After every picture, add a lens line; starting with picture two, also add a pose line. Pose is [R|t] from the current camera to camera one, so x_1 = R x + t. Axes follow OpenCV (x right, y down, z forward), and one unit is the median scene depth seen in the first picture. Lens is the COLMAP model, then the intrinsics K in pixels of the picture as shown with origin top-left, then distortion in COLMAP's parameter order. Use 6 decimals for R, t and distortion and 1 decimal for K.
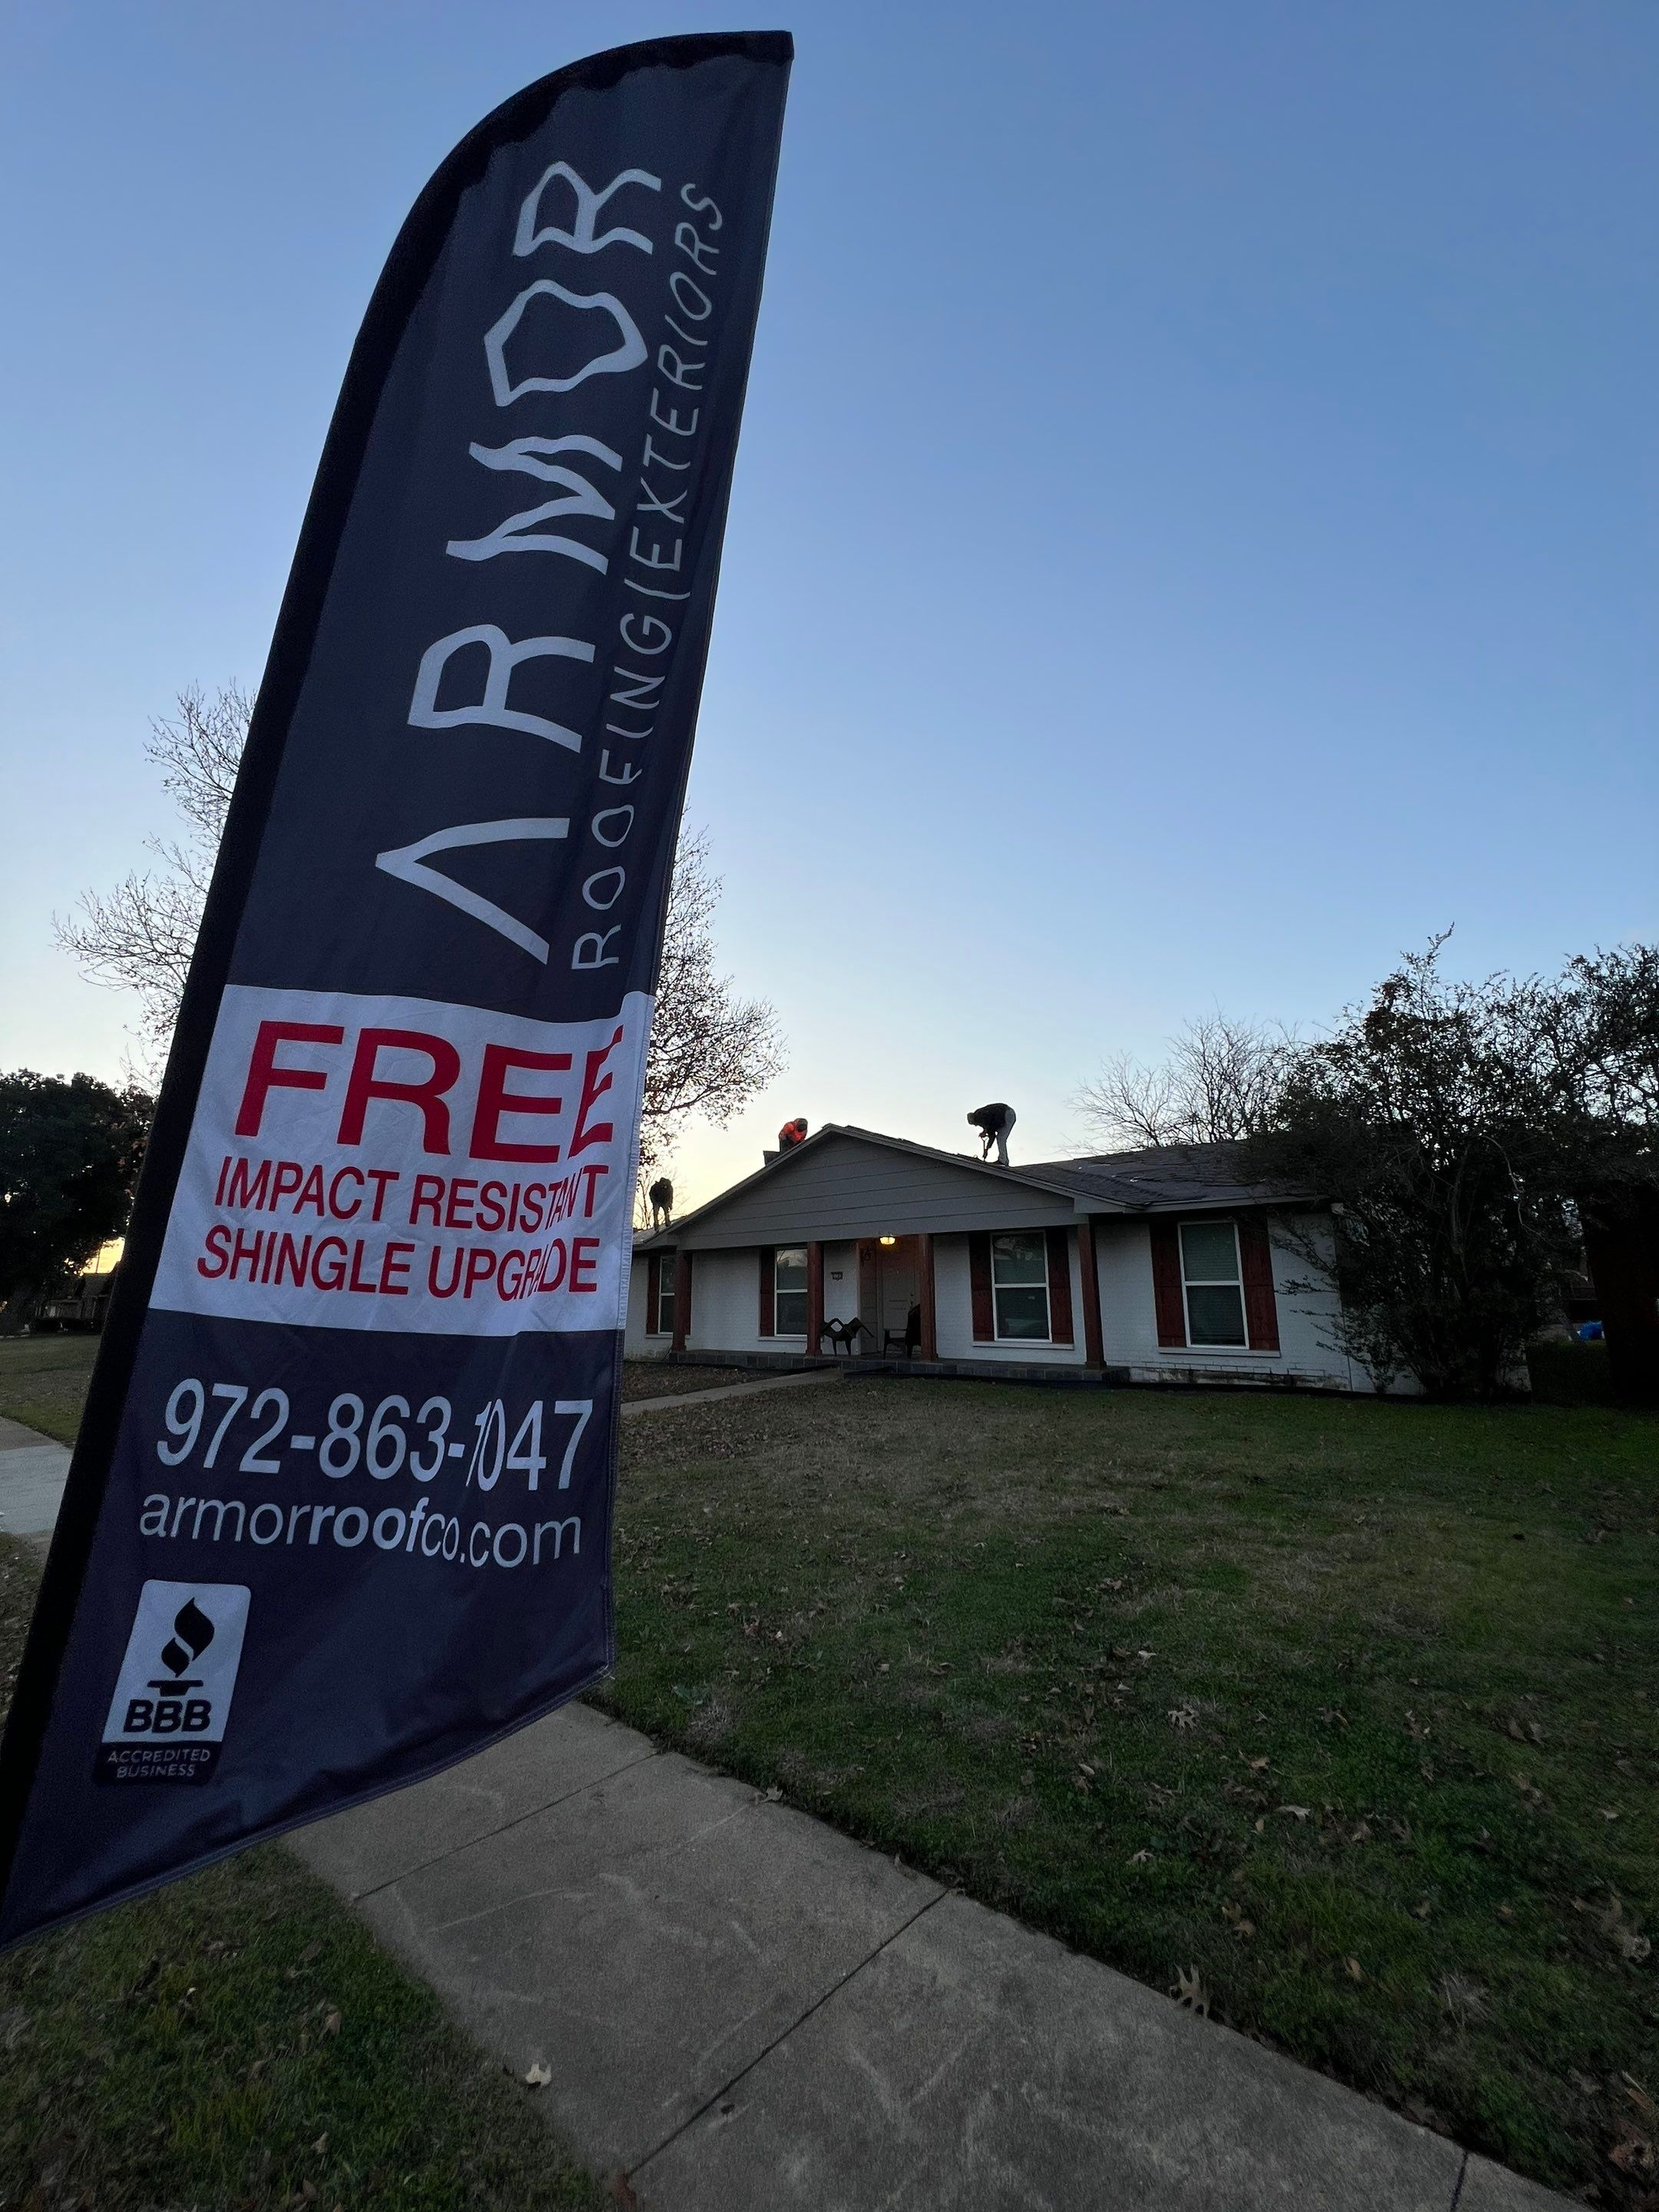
lens RADIAL K [[894.3, 0, 826.6], [0, 894.3, 1115.9], [0, 0, 1]] dist [-0.000079, -0.000039]
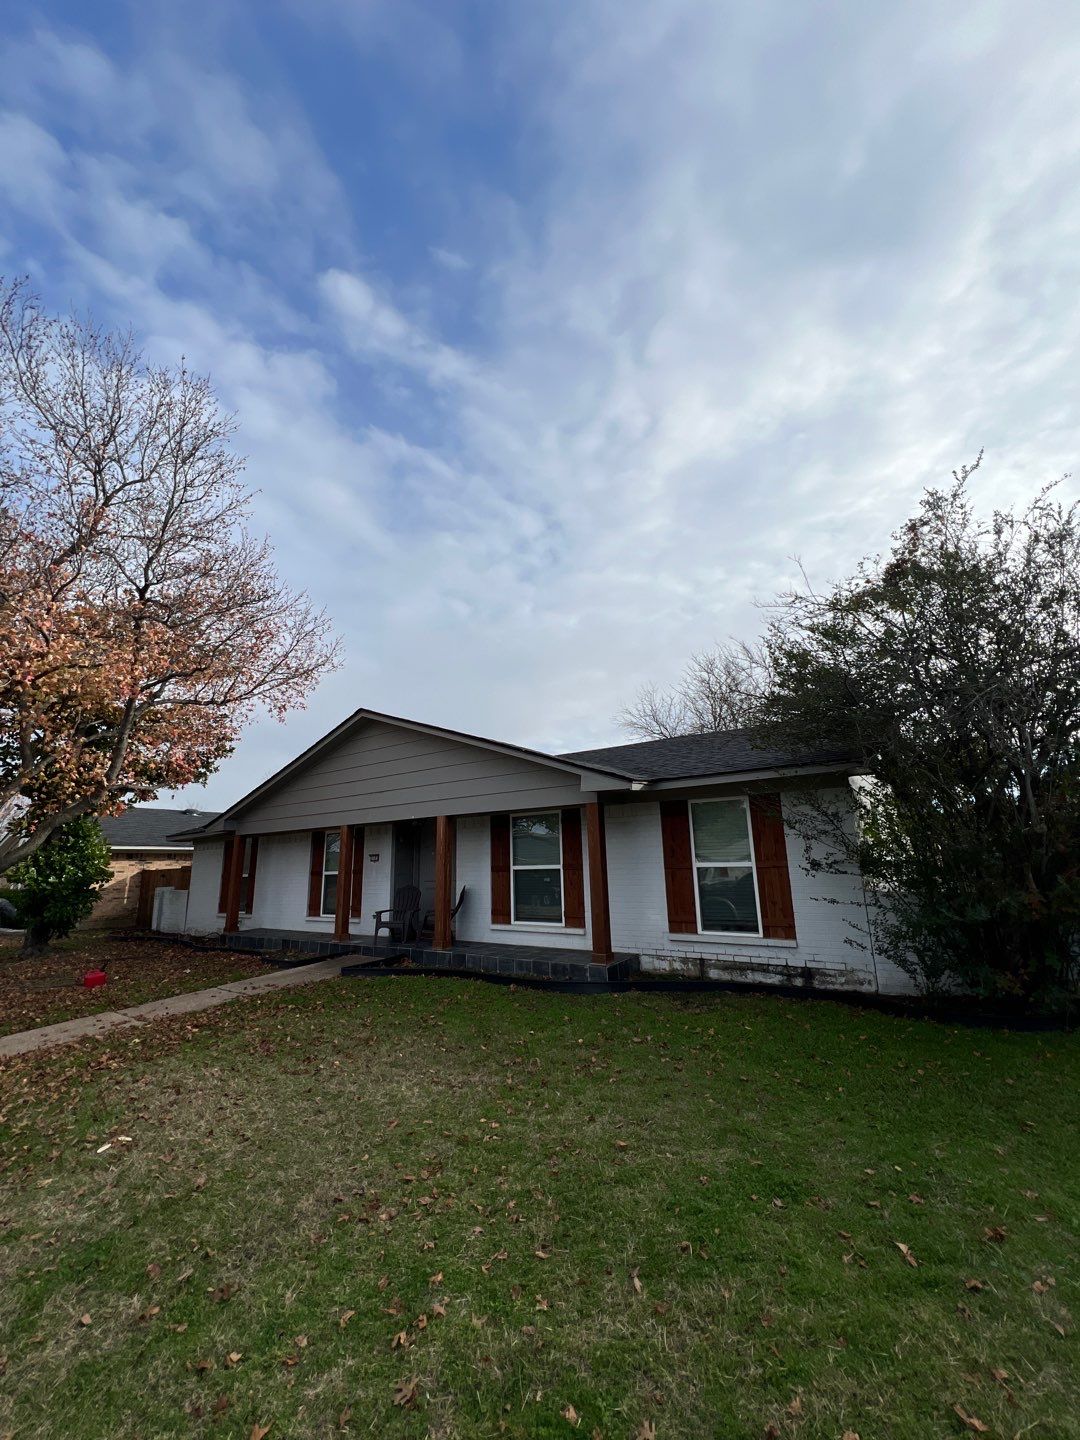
lens RADIAL K [[582.2, 0, 539.8], [0, 582.2, 716.9], [0, 0, 1]] dist [-0.000079, -0.000039]
pose [[0.992905, 0.008245, 0.118625, 0.157133], [-0.003257, 0.999105, -0.042182, 0.055148], [-0.118867, 0.041496, 0.992043, 0.387796]]
